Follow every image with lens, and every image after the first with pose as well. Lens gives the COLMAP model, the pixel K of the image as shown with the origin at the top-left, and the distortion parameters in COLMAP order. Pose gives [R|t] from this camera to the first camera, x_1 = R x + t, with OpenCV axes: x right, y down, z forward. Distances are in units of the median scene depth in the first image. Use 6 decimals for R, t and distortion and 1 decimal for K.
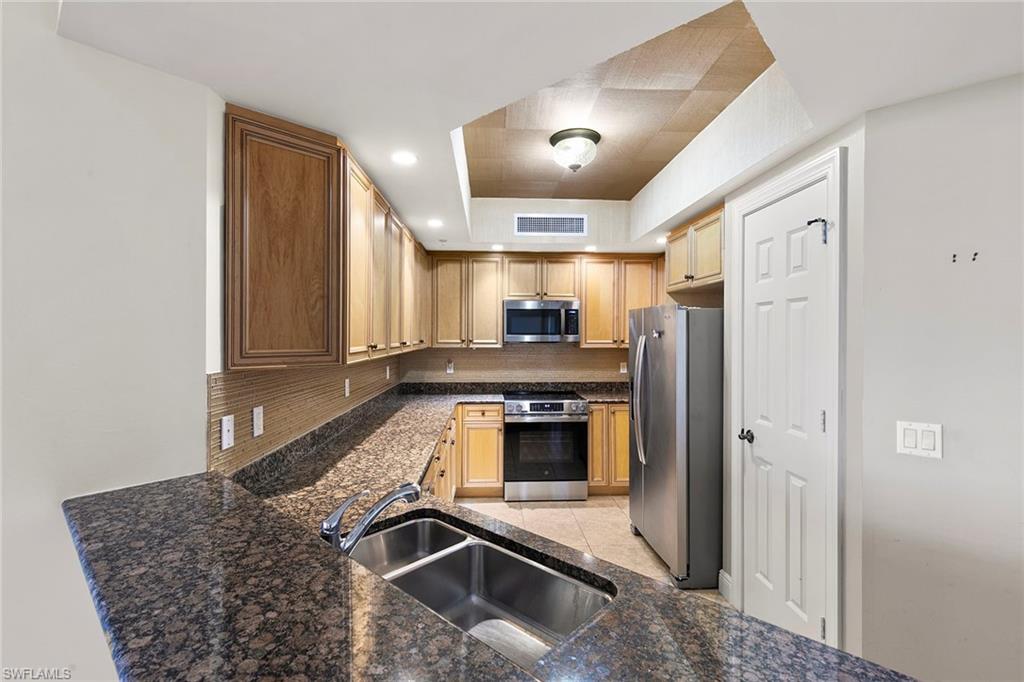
lens RADIAL K [[462.7, 0, 512.1], [0, 462.7, 338.4], [0, 0, 1]] dist [-0.002317, -0.000030]
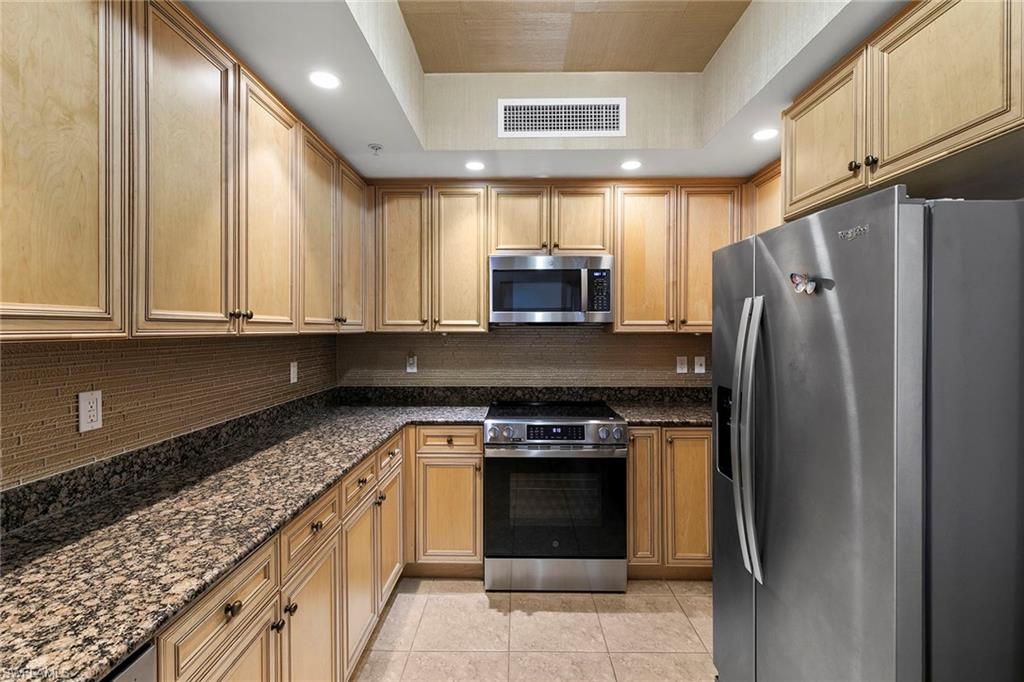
lens RADIAL K [[462.7, 0, 511.9], [0, 462.7, 332.3], [0, 0, 1]] dist [-0.002317, -0.000030]
pose [[0.997722, -0.001487, -0.067436, 0.055864], [0.001483, 0.999999, -0.000121, 0.020723], [0.067437, 0.000021, 0.997724, 0.390894]]
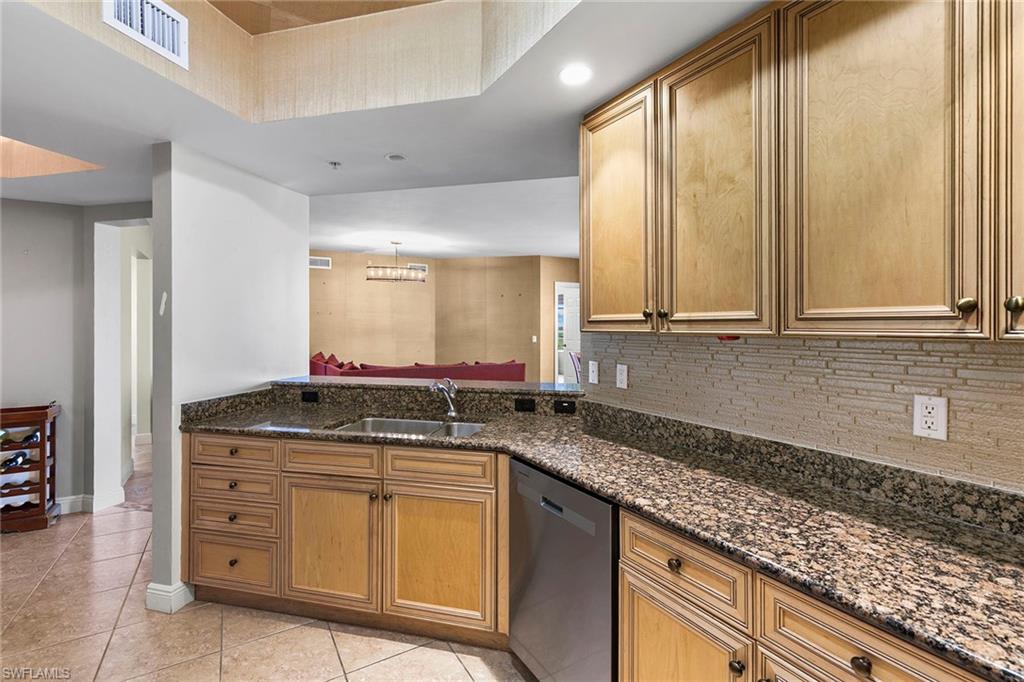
lens RADIAL K [[462.7, 0, 521.2], [0, 462.7, 323.0], [0, 0, 1]] dist [-0.002317, -0.000030]
pose [[-0.873647, -0.007012, -0.486511, 0.155691], [-0.008884, 0.999959, 0.001542, 0.013556], [0.486480, 0.005669, -0.873673, 1.106499]]
